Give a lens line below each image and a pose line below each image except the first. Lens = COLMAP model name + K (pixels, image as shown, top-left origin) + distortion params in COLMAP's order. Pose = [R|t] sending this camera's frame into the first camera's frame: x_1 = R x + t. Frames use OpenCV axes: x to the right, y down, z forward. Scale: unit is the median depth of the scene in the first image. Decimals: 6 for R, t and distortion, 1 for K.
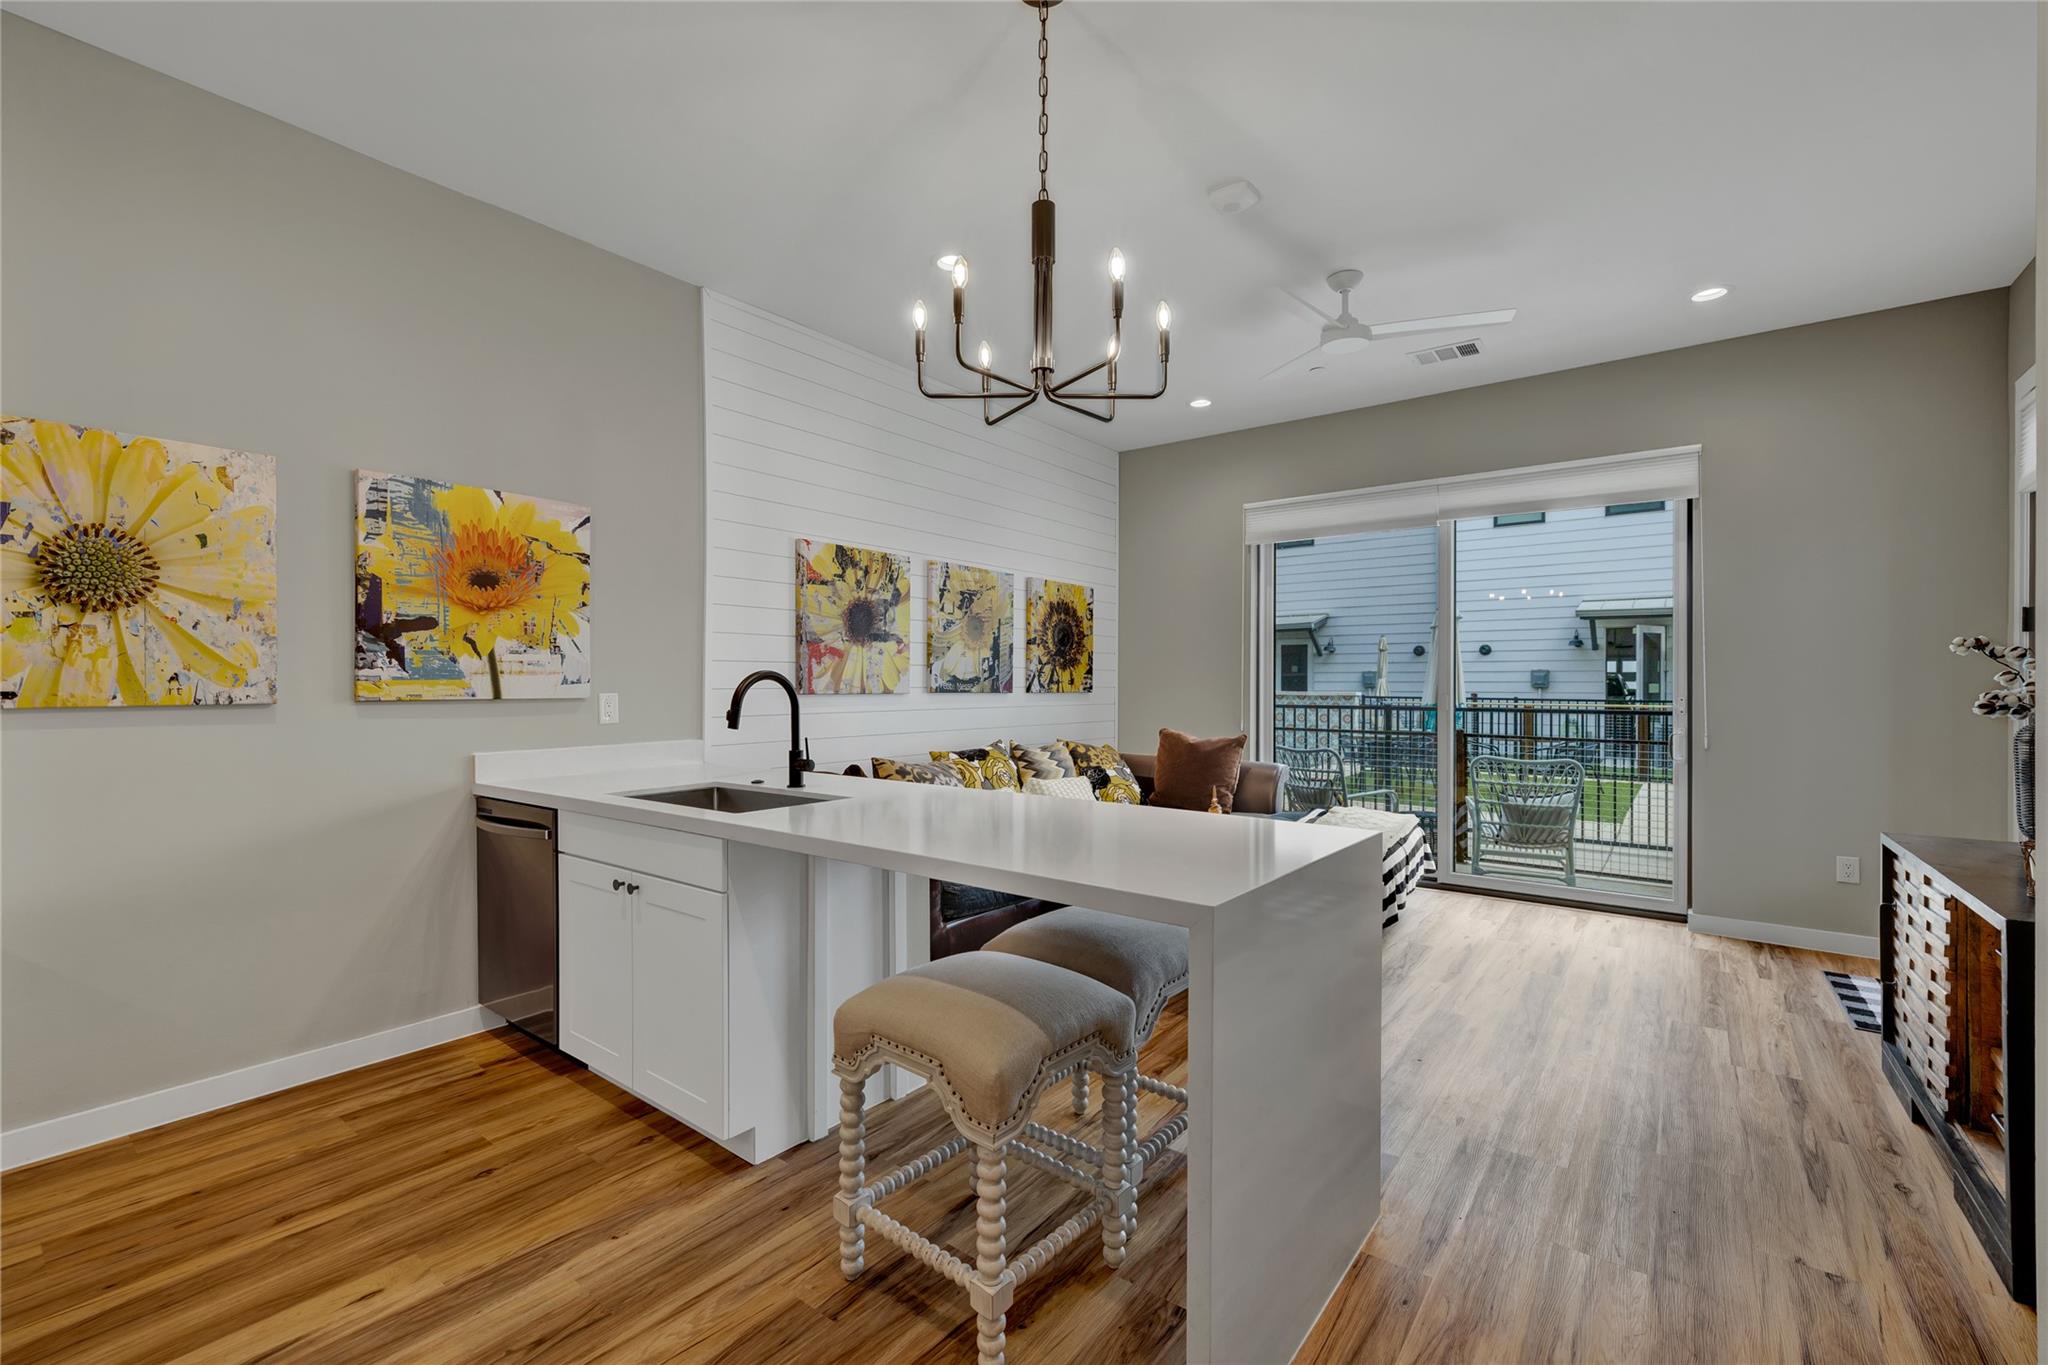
lens RADIAL K [[875.8, 0, 1013.8], [0, 875.8, 681.4], [0, 0, 1]] dist [-0.003231, 0.002240]
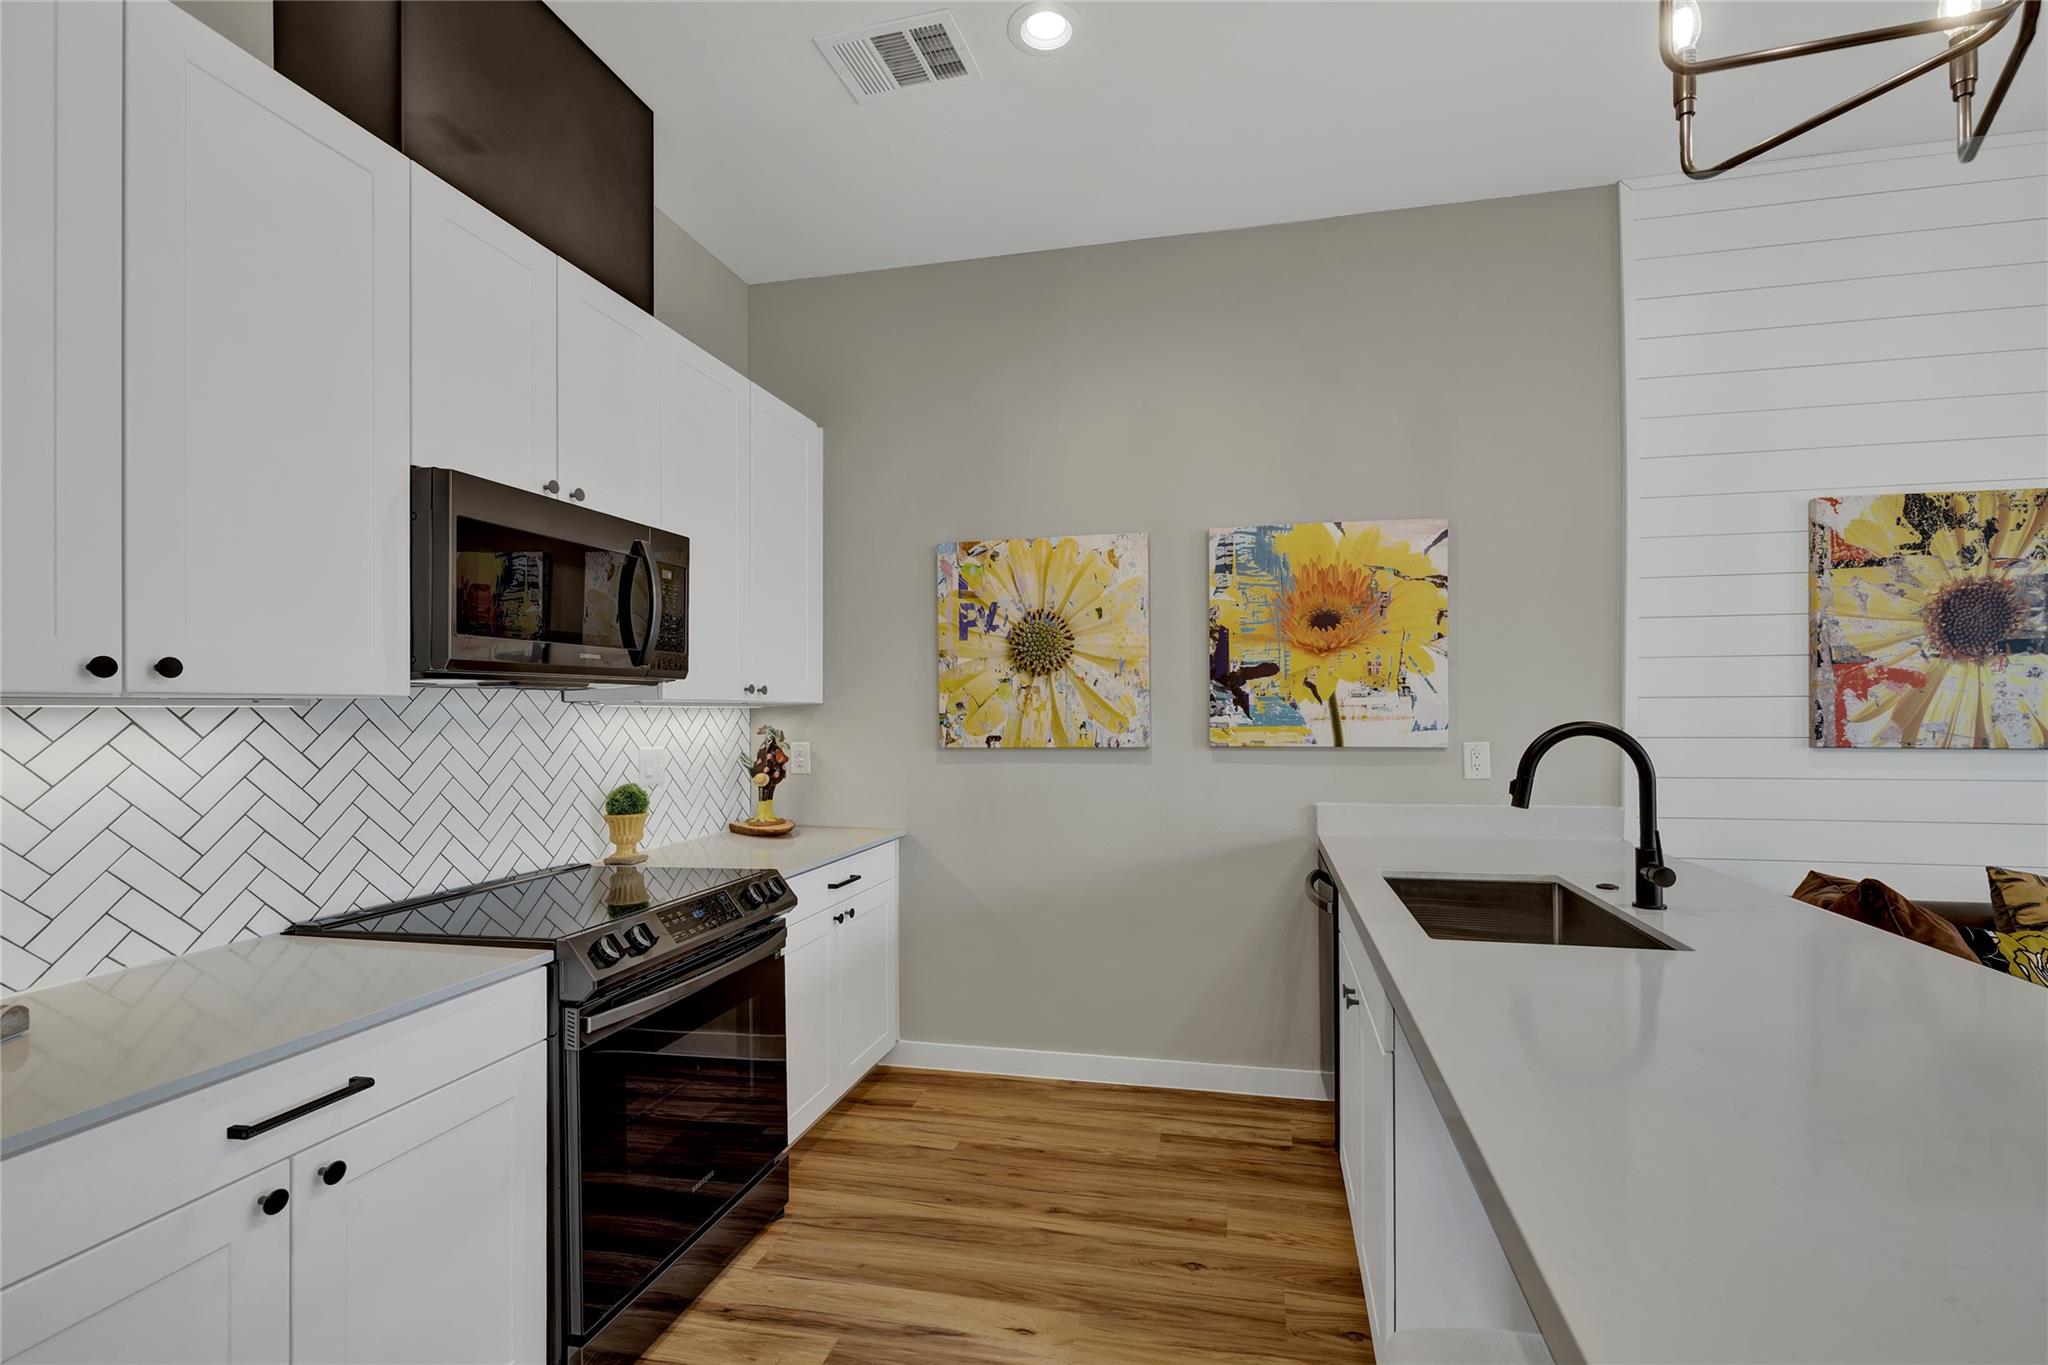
lens RADIAL K [[903.5, 0, 996.7], [0, 903.5, 711.8], [0, 0, 1]] dist [0.010160, 0.001107]
pose [[0.437281, -0.002636, -0.899321, 0.086902], [0.005647, 0.999984, -0.000185, -0.014345], [0.899307, -0.004998, 0.437289, 0.194467]]
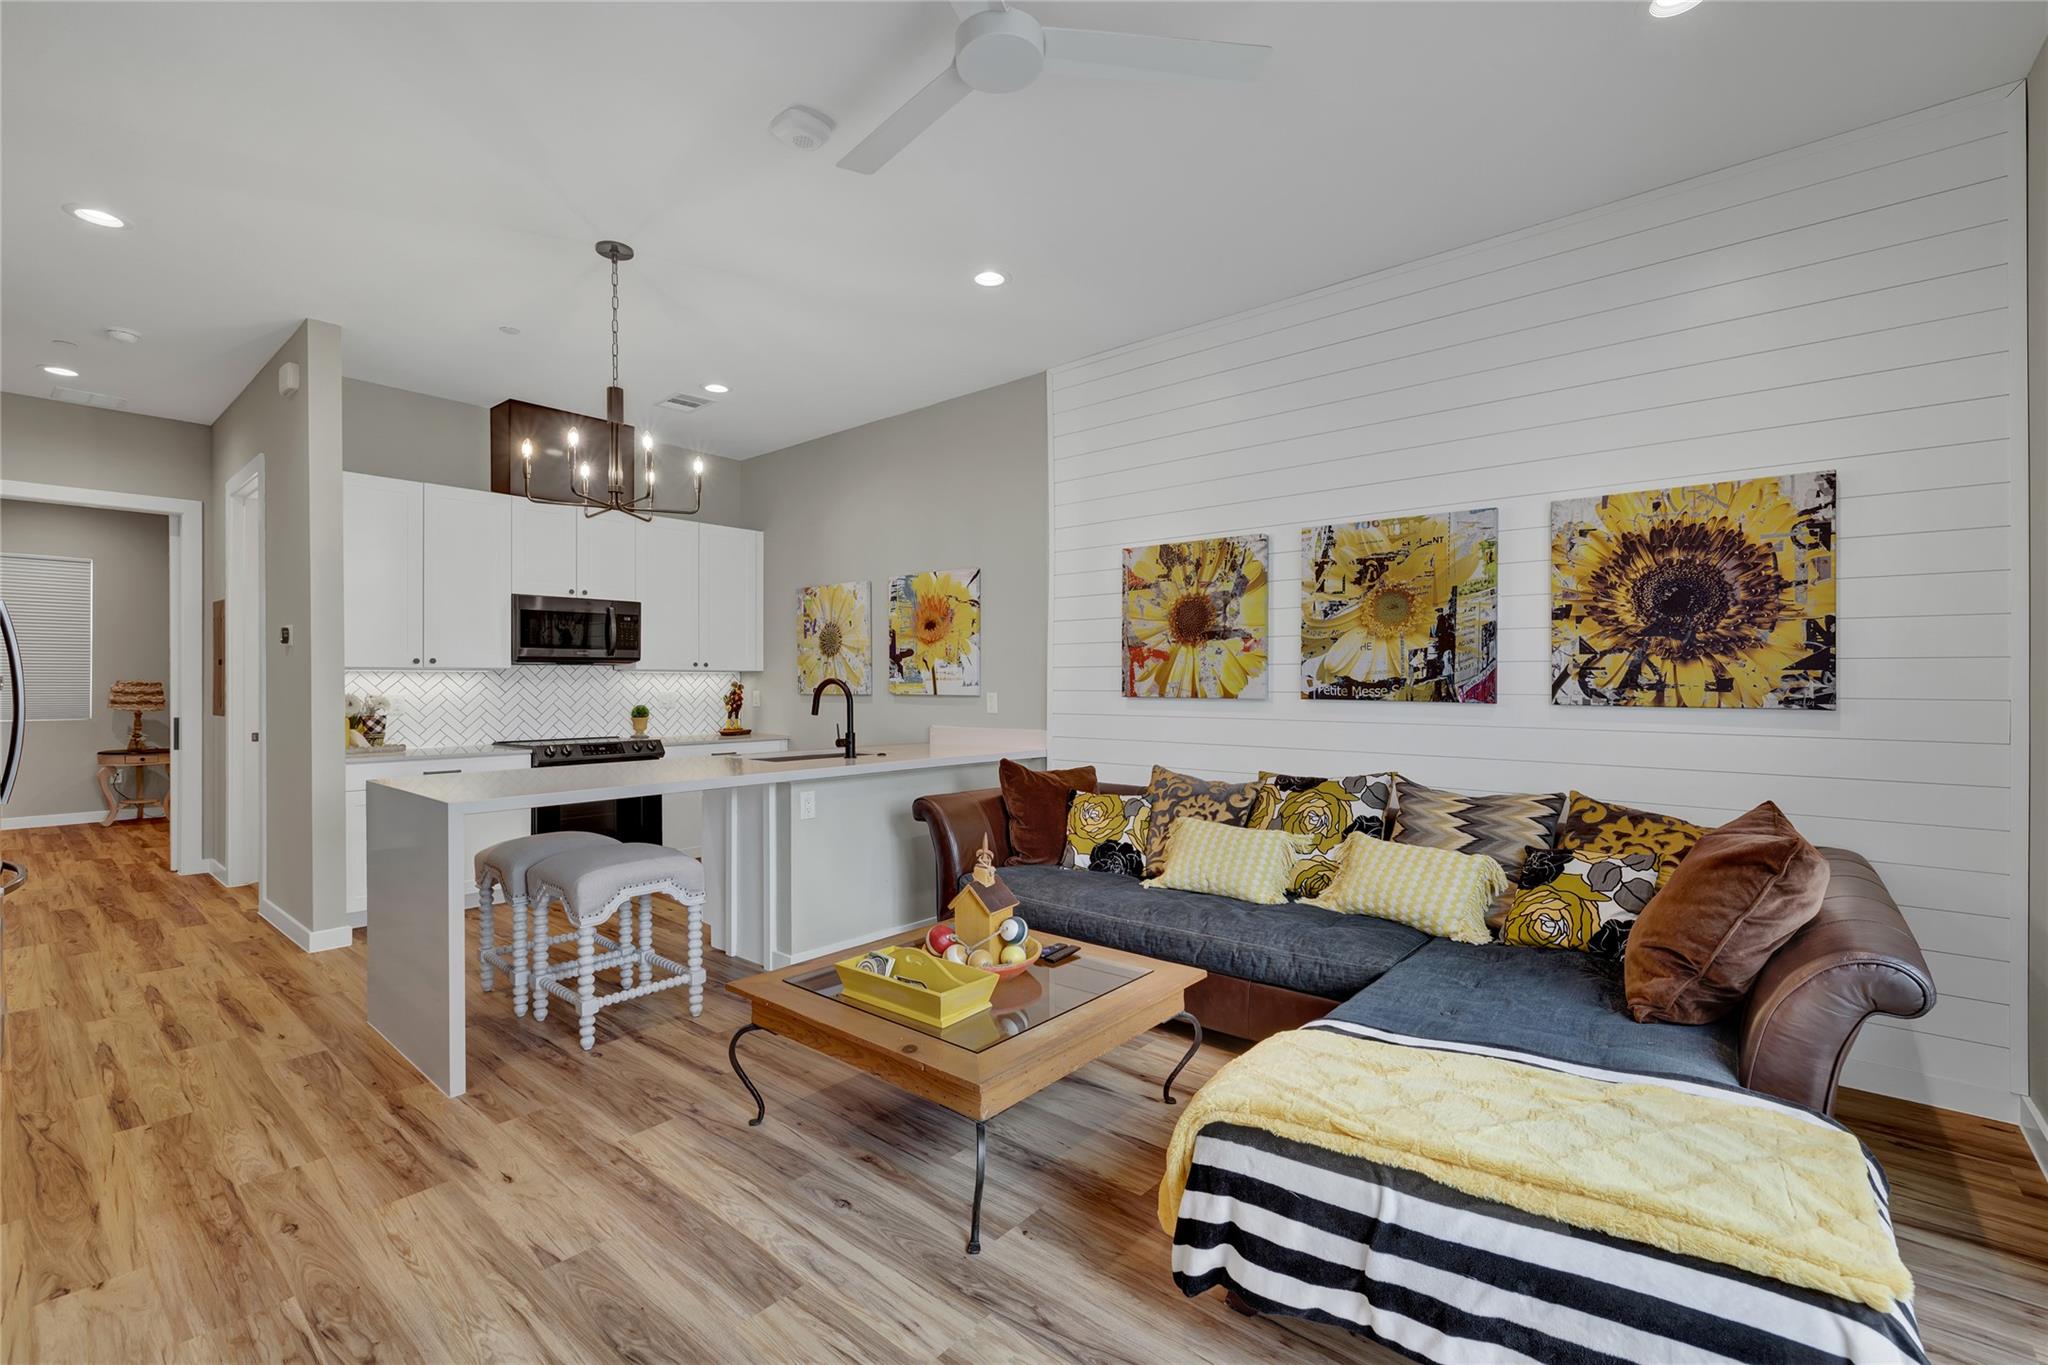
lens RADIAL K [[875.8, 0, 989.1], [0, 875.8, 644.6], [0, 0, 1]] dist [-0.003231, 0.002240]
pose [[-0.054677, -0.048249, -0.997338, 0.827939], [-0.002833, 0.998835, -0.048166, 0.003159], [0.998500, 0.000192, -0.054750, 0.912575]]
